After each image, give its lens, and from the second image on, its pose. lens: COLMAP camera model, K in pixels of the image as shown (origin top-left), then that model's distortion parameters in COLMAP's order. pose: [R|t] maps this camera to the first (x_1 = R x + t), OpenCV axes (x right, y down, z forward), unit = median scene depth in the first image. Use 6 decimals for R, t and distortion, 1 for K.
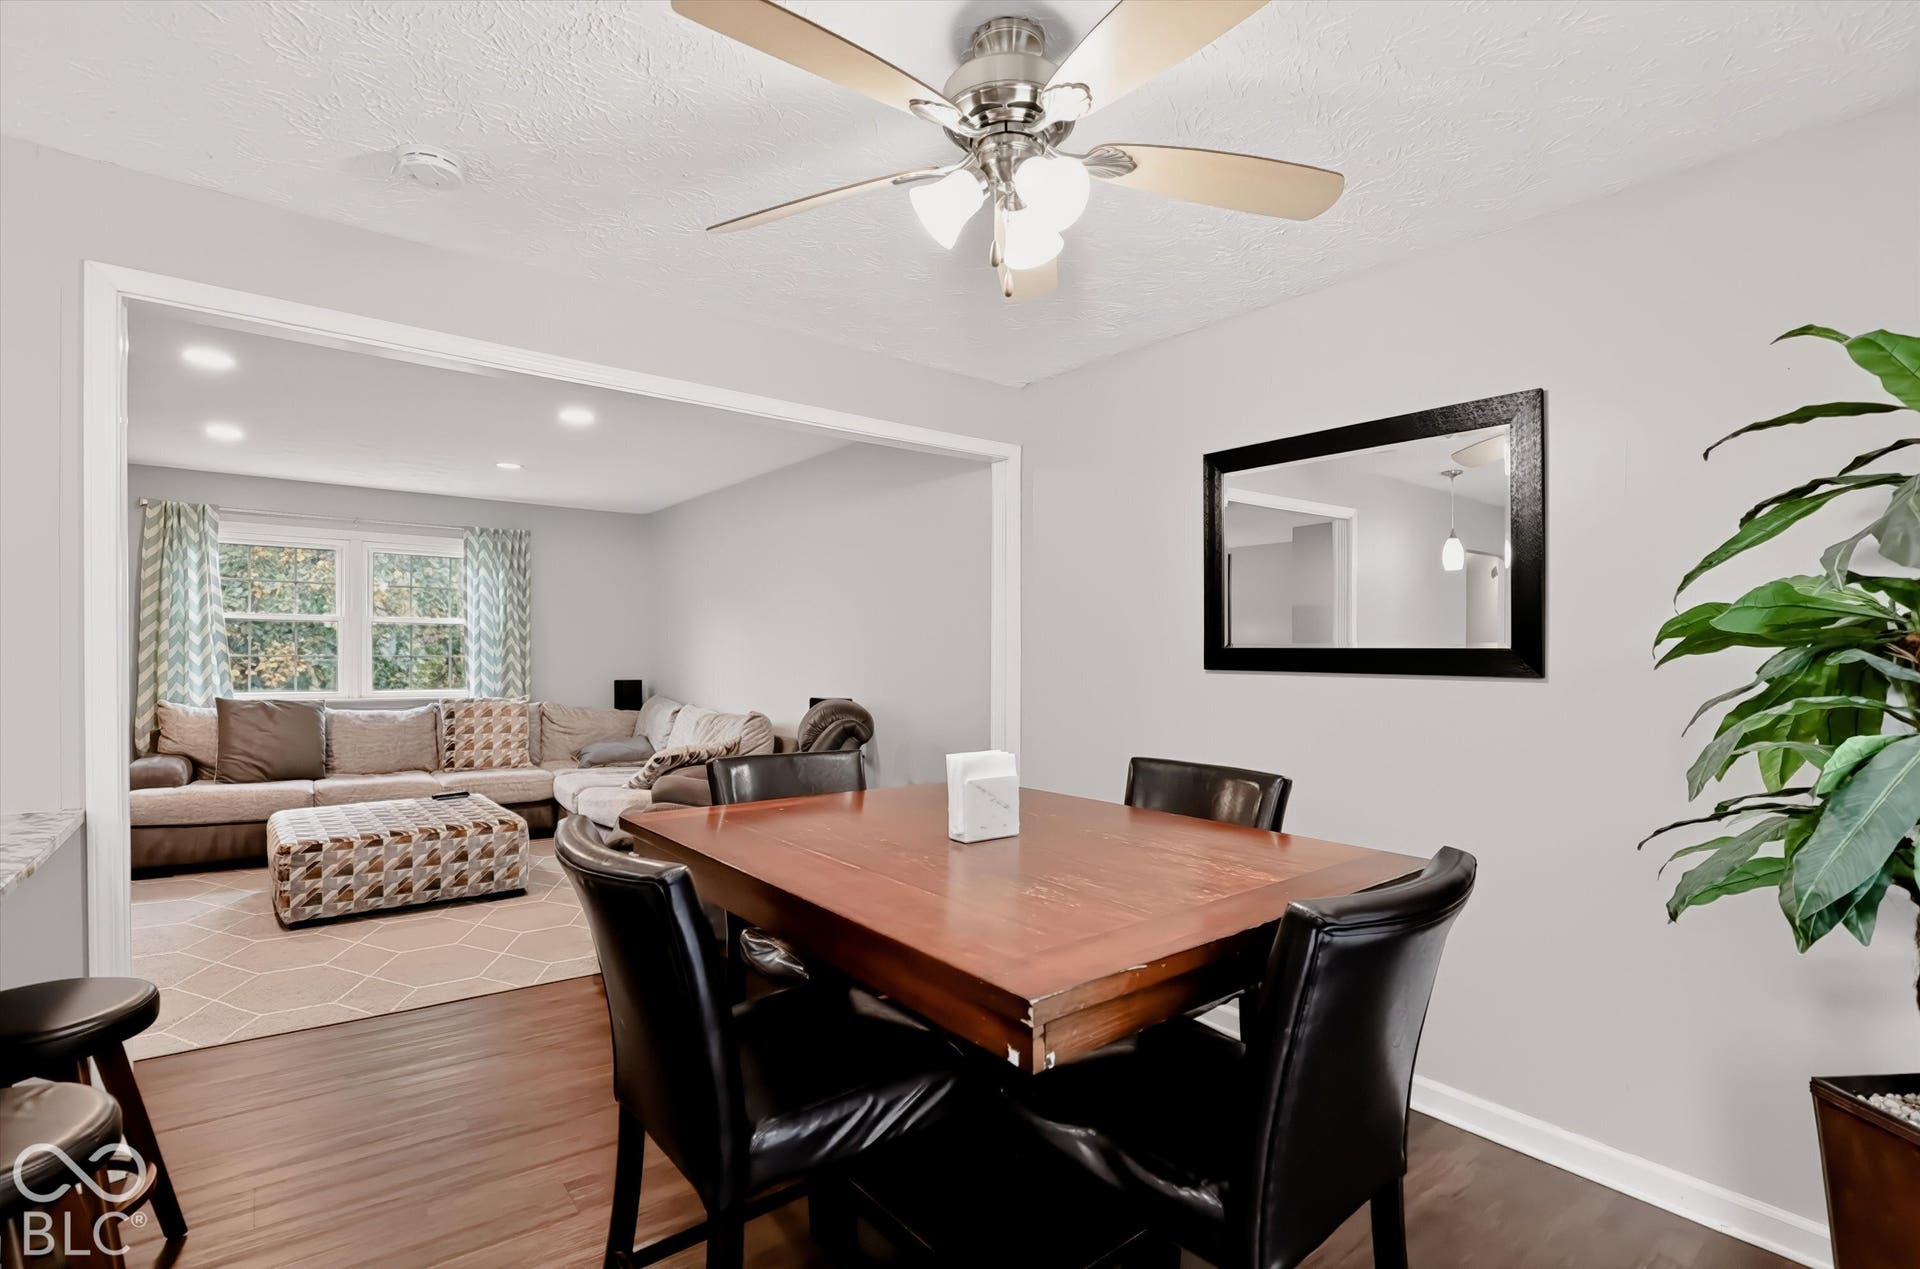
lens RADIAL K [[891.5, 0, 958.4], [0, 891.5, 645.3], [0, 0, 1]] dist [-0.017841, 0.000792]
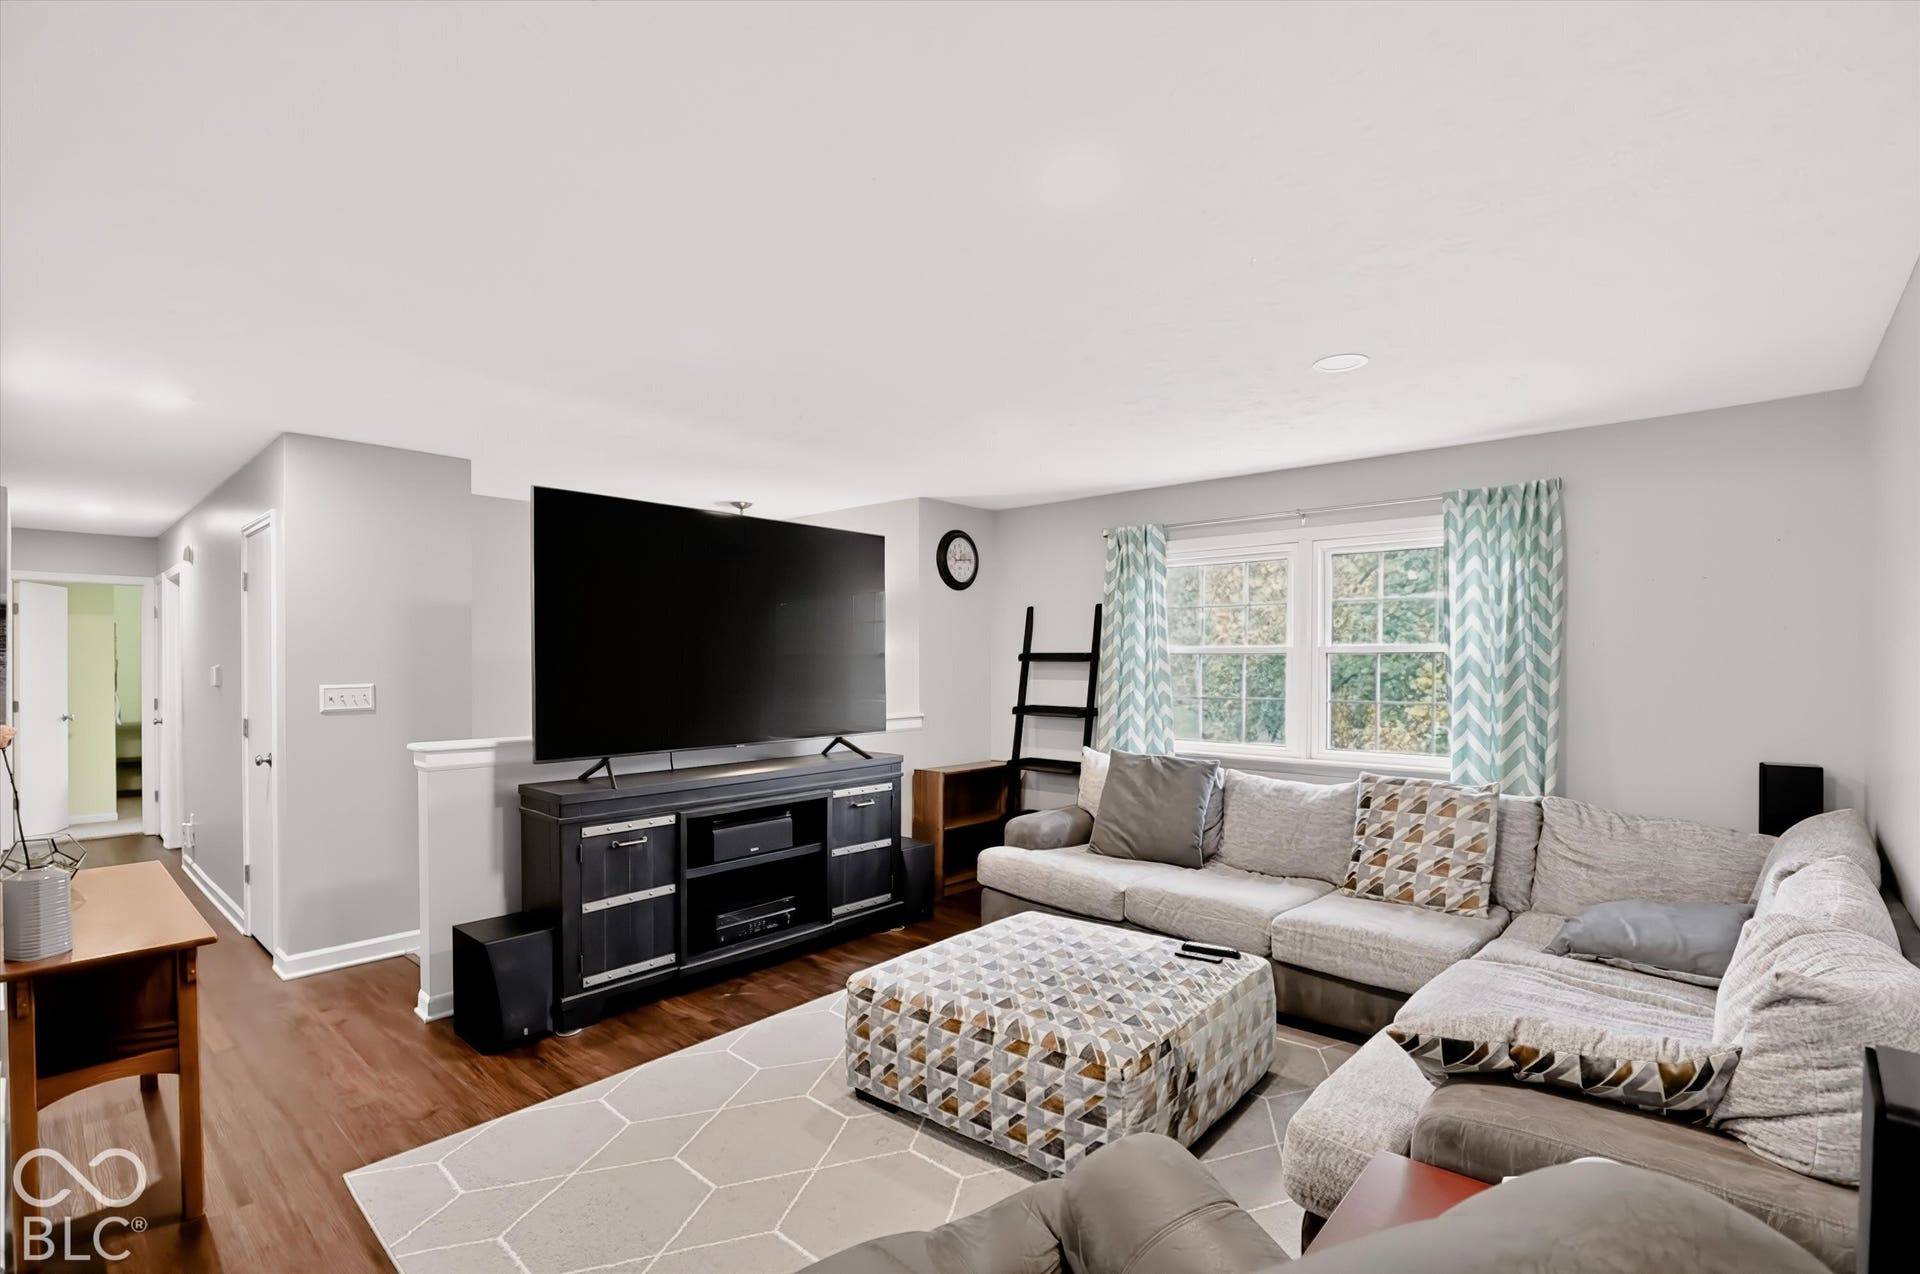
lens RADIAL K [[890.9, 0, 961.0], [0, 890.9, 646.8], [0, 0, 1]] dist [-0.029380, 0.003242]
pose [[0.163050, -0.020276, -0.986409, -0.006440], [0.014567, 0.999729, -0.018142, -0.023414], [0.986510, -0.011411, 0.163301, 0.635862]]
